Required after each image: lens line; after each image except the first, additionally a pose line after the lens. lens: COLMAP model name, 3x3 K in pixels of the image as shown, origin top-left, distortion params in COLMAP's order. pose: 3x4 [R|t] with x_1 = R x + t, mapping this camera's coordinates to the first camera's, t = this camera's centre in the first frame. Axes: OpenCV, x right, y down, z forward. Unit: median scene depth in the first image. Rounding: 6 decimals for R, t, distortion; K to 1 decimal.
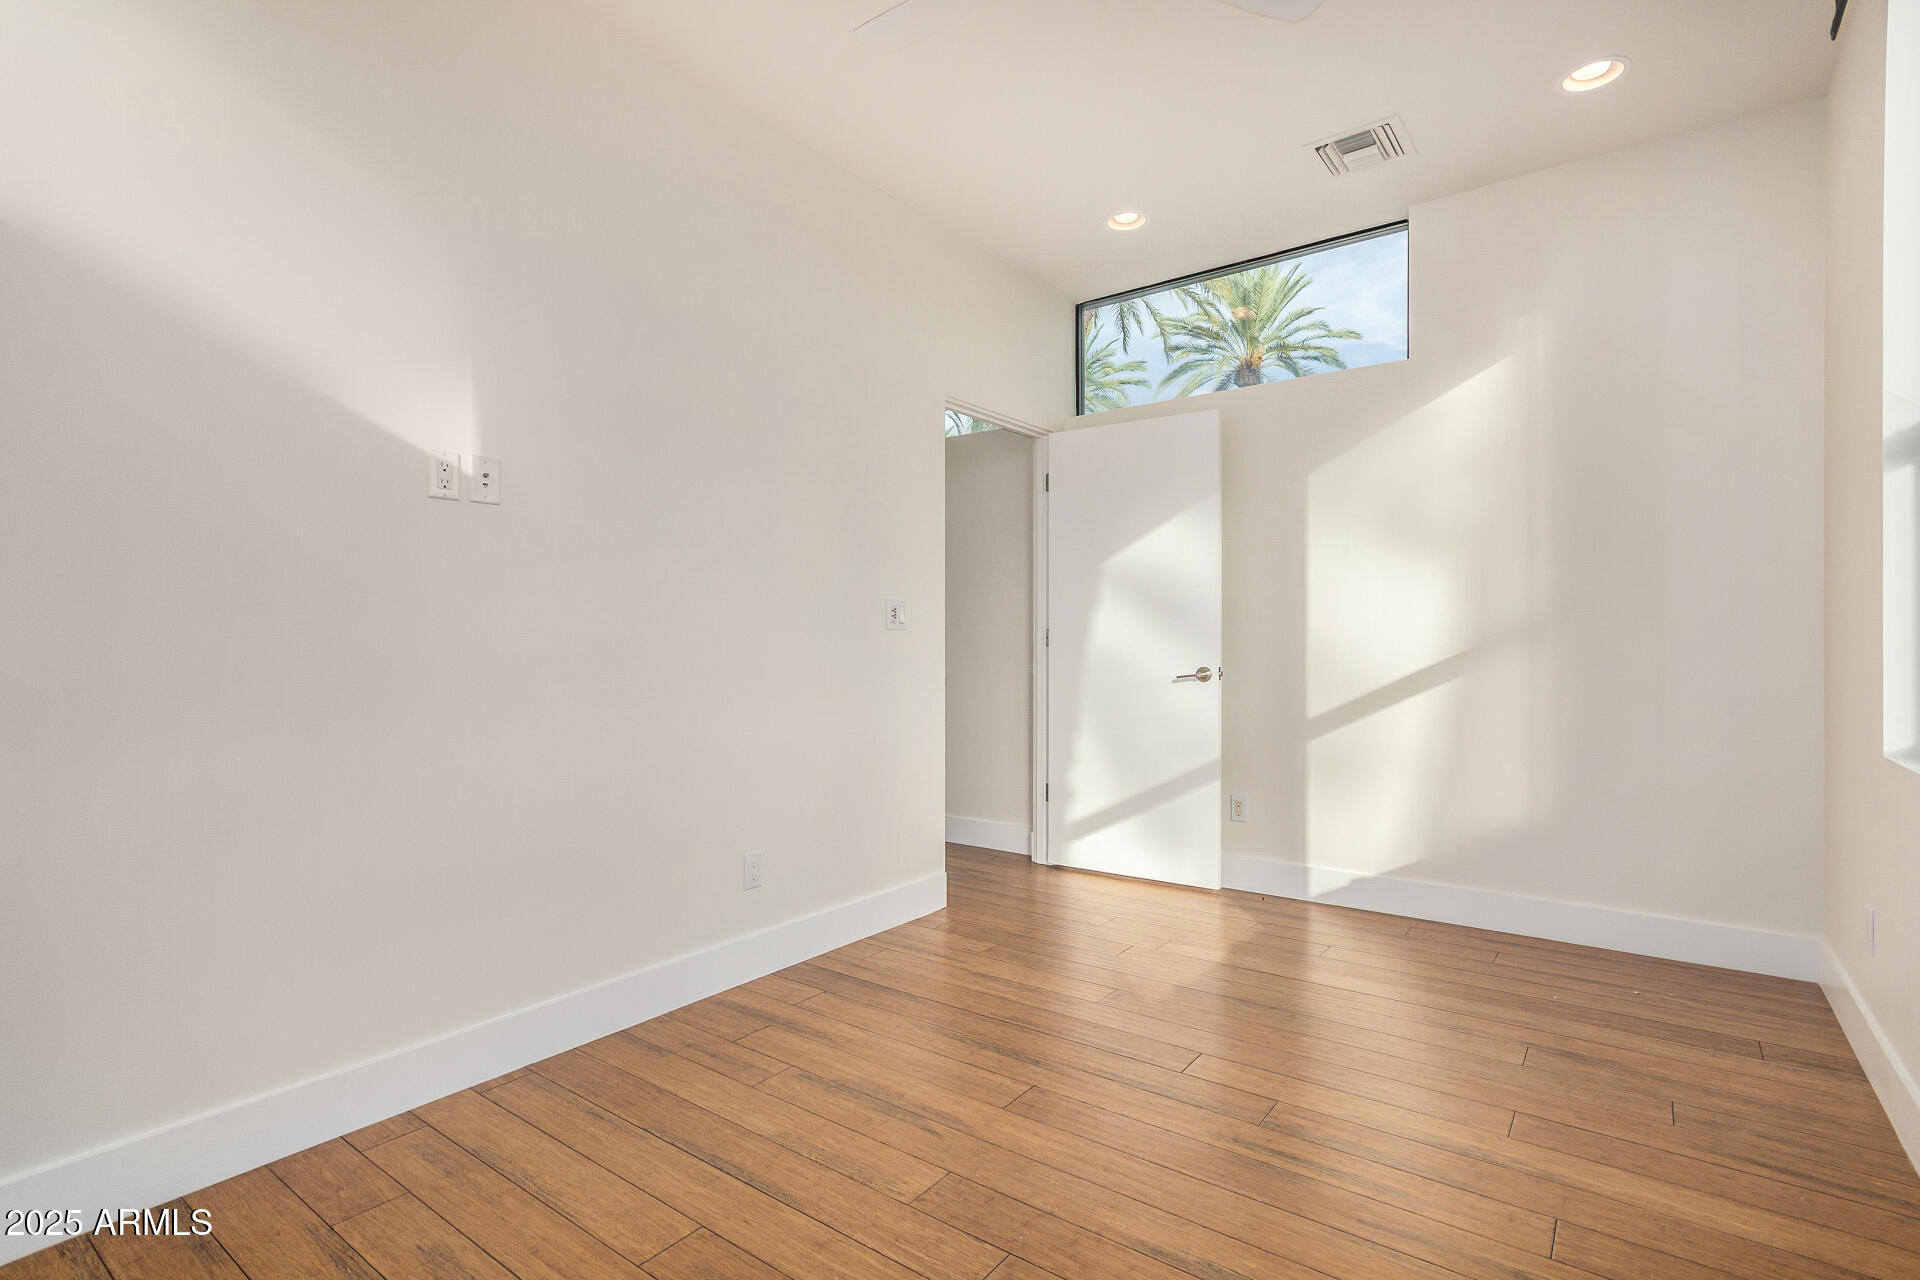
lens RADIAL K [[900.6, 0, 963.1], [0, 900.6, 642.0], [0, 0, 1]] dist [0.004183, -0.000215]
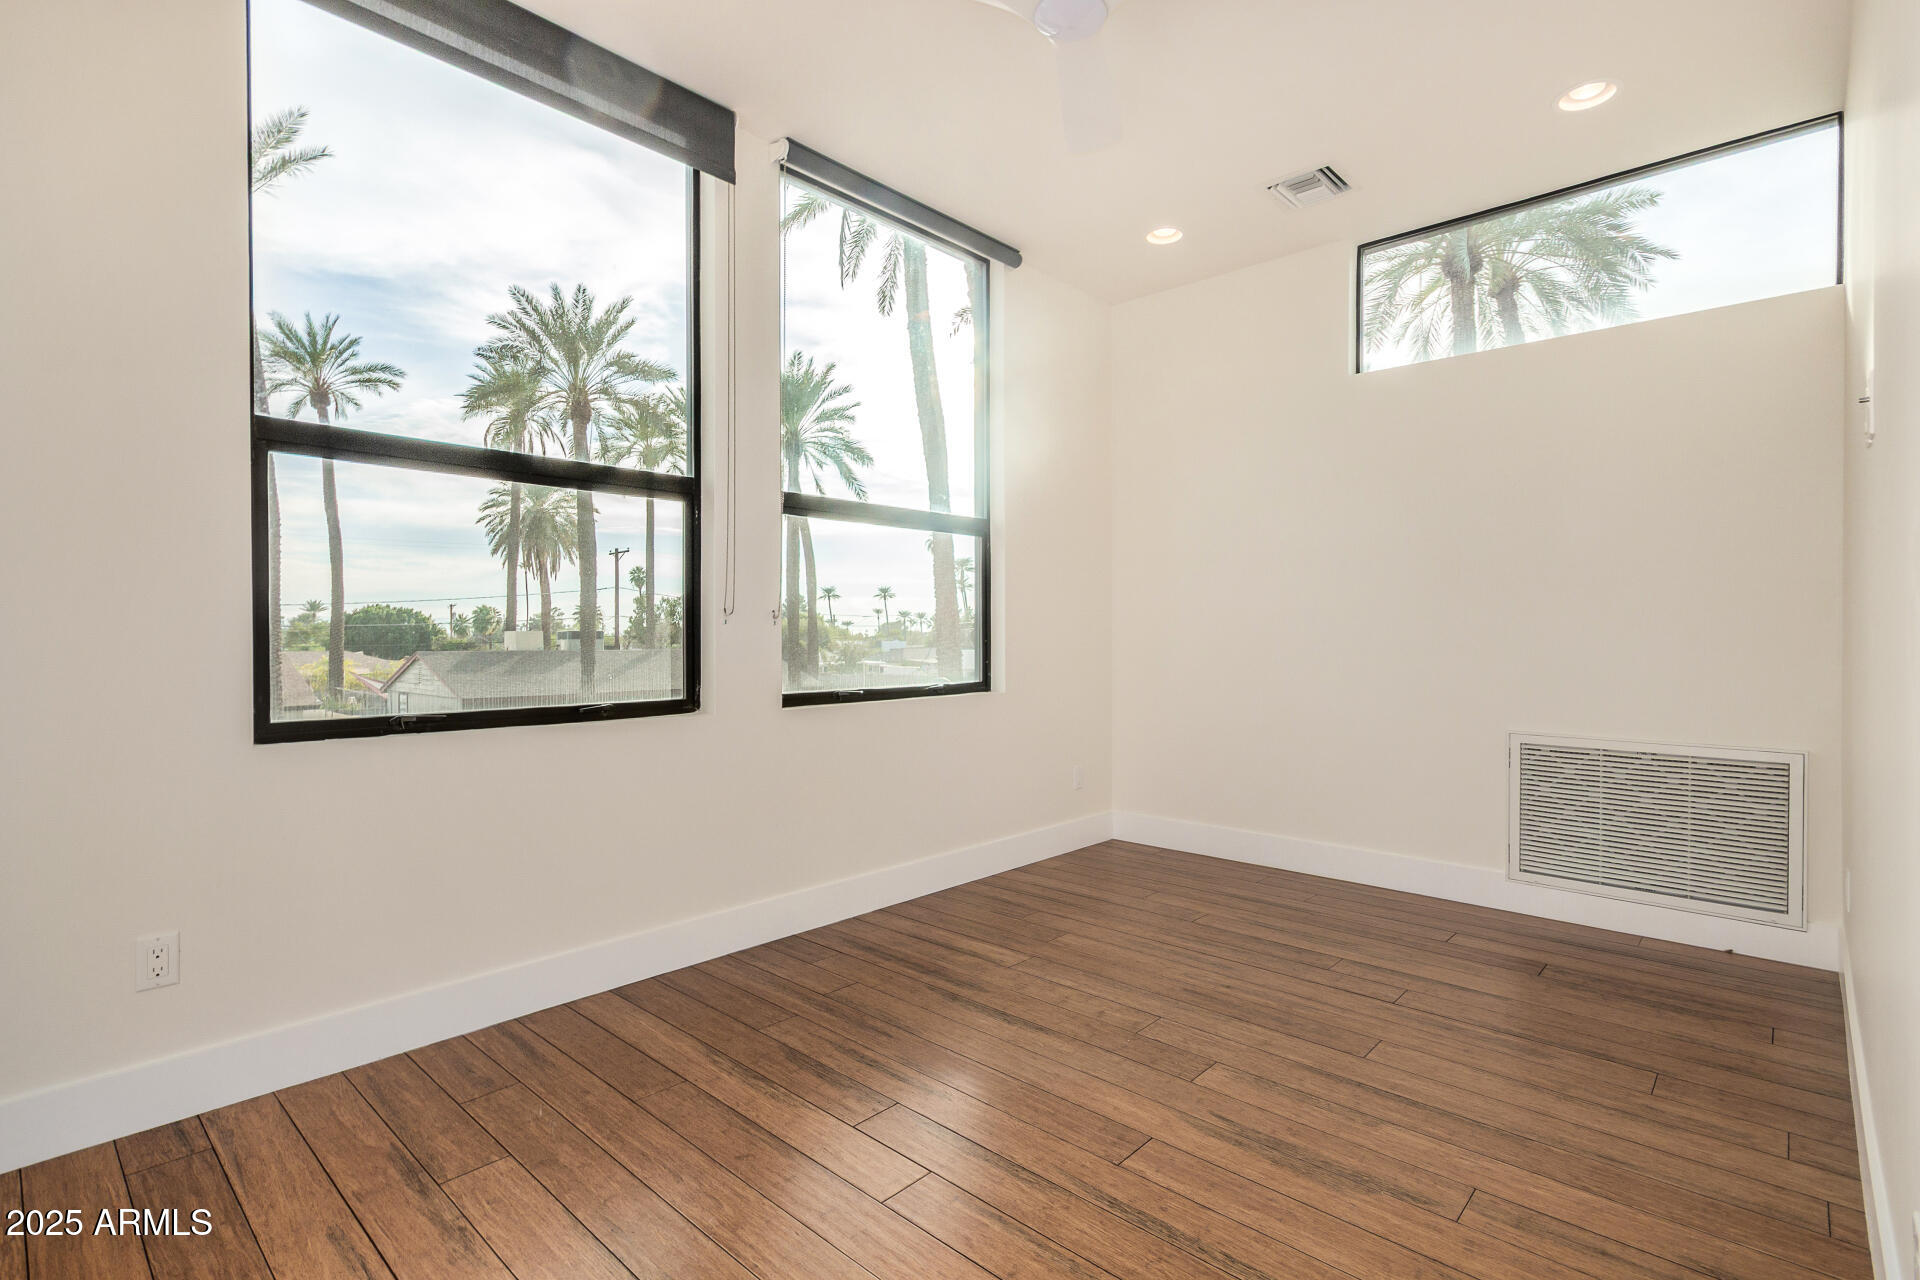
lens RADIAL K [[900.6, 0, 959.0], [0, 900.6, 639.4], [0, 0, 1]] dist [0.004183, -0.000215]
pose [[-0.994597, 0.002543, 0.103780, 0.150189], [0.003155, 0.999979, 0.005737, -0.000224], [-0.103763, 0.006033, -0.994584, 2.025349]]
